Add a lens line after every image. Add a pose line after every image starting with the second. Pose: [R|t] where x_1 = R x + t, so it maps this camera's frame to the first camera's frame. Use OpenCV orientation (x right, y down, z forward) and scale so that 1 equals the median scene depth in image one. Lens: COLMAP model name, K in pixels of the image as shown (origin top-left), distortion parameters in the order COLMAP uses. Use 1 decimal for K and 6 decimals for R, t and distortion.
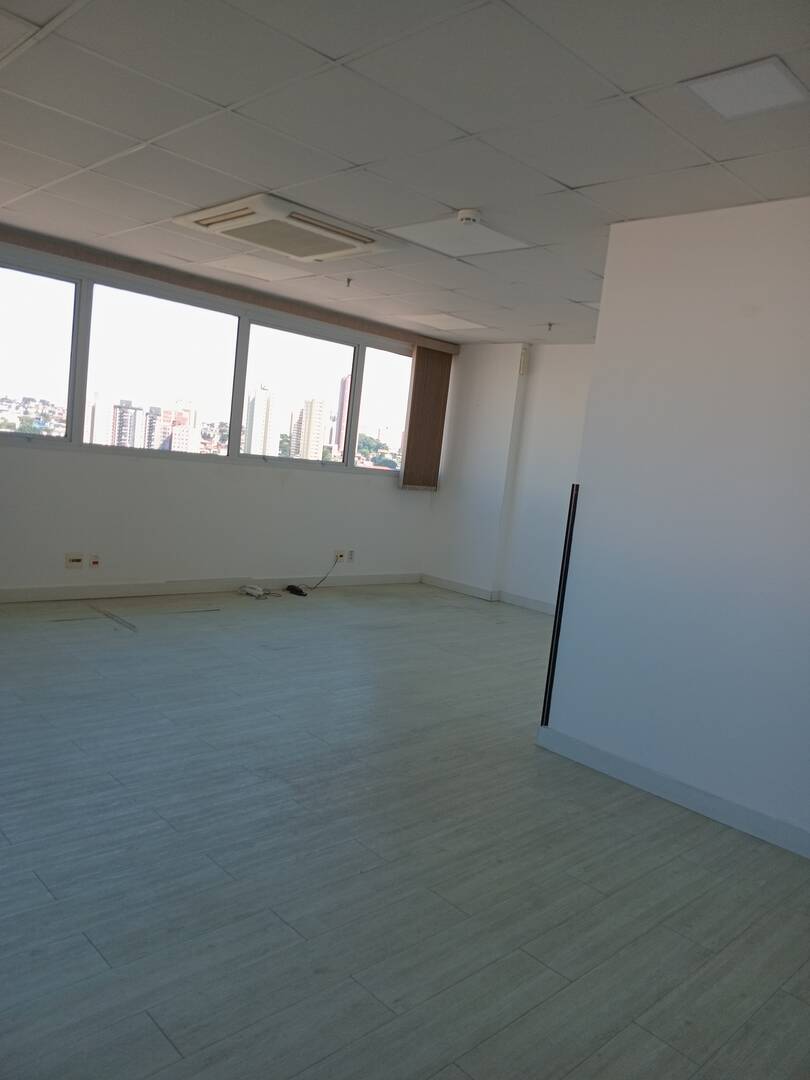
lens RADIAL K [[797.1, 0, 415.7], [0, 797.1, 532.5], [0, 0, 1]] dist [0.063082, -0.098140]
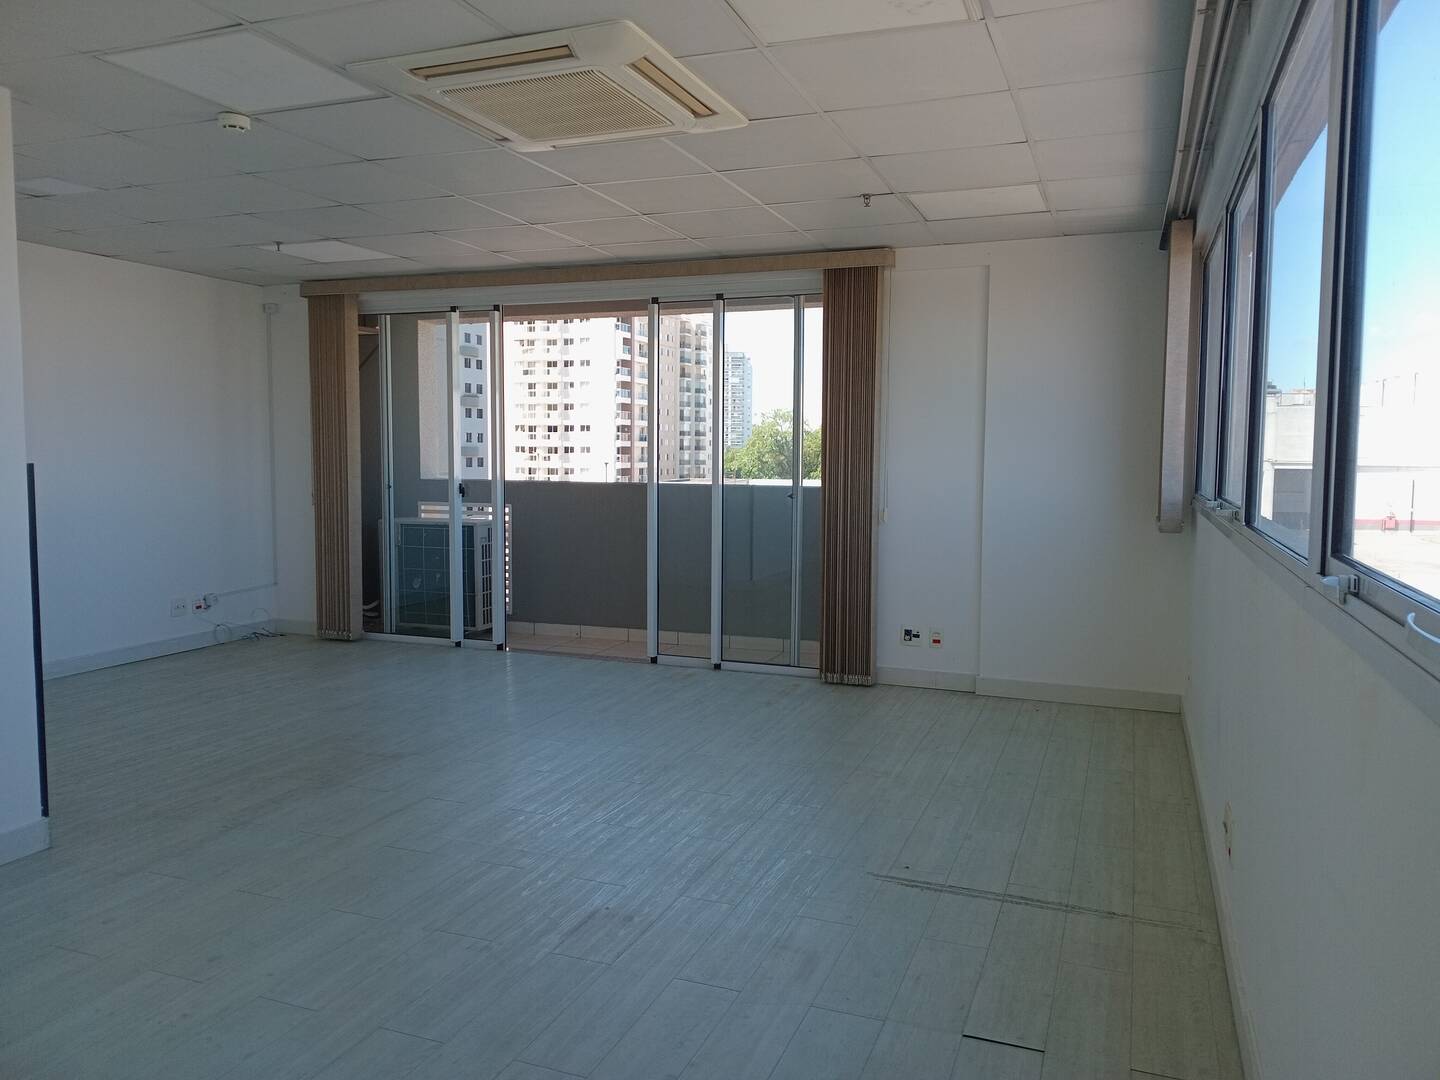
lens RADIAL K [[1062.8, 0, 715.8], [0, 1062.8, 534.5], [0, 0, 1]] dist [0.063082, -0.098140]
pose [[-0.903619, -0.084834, -0.419851, 0.040009], [-0.149583, 0.980978, 0.123724, -0.179006], [0.401369, 0.174602, -0.899120, 1.824616]]
